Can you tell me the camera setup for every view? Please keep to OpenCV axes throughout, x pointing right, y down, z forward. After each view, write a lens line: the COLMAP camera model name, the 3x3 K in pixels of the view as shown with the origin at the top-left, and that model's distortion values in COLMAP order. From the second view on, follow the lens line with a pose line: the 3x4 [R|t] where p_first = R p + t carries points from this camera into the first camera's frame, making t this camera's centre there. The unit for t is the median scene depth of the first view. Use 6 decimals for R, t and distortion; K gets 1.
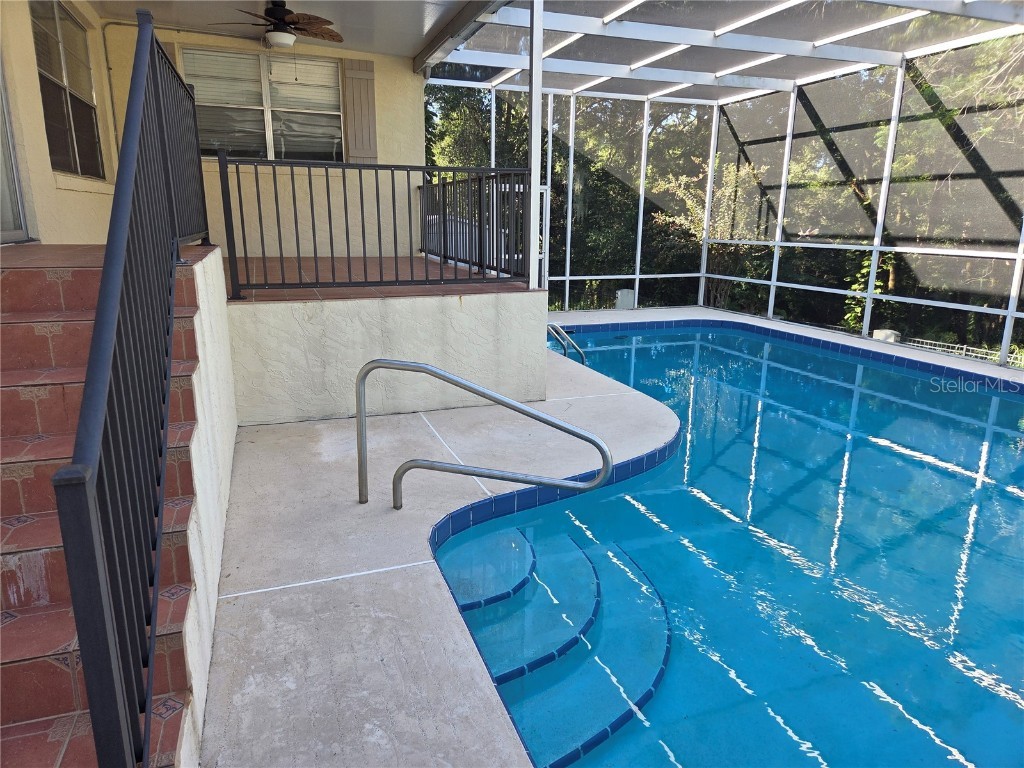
lens RADIAL K [[685.6, 0, 515.6], [0, 685.6, 383.9], [0, 0, 1]] dist [0.043658, -0.014017]
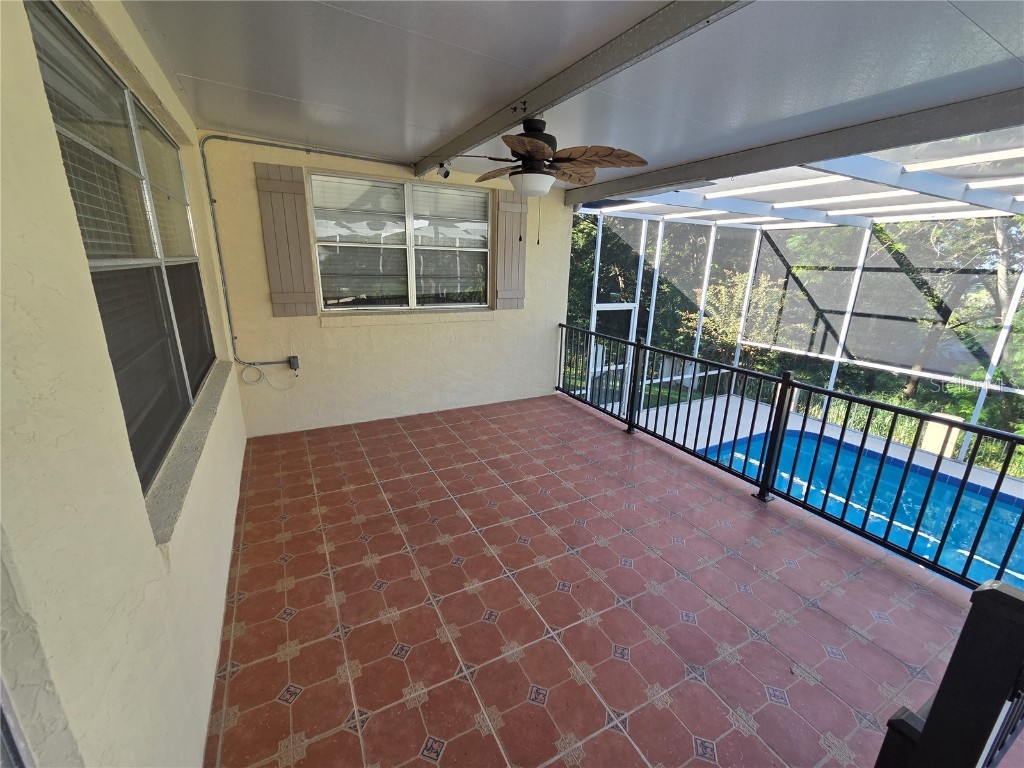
lens RADIAL K [[428.4, 0, 508.6], [0, 428.4, 387.4], [0, 0, 1]] dist [0.003446, -0.000256]
pose [[0.991760, -0.017965, 0.126847, -0.321005], [0.012076, 0.998820, 0.047045, -0.261776], [-0.127543, -0.045125, 0.990806, 0.486499]]
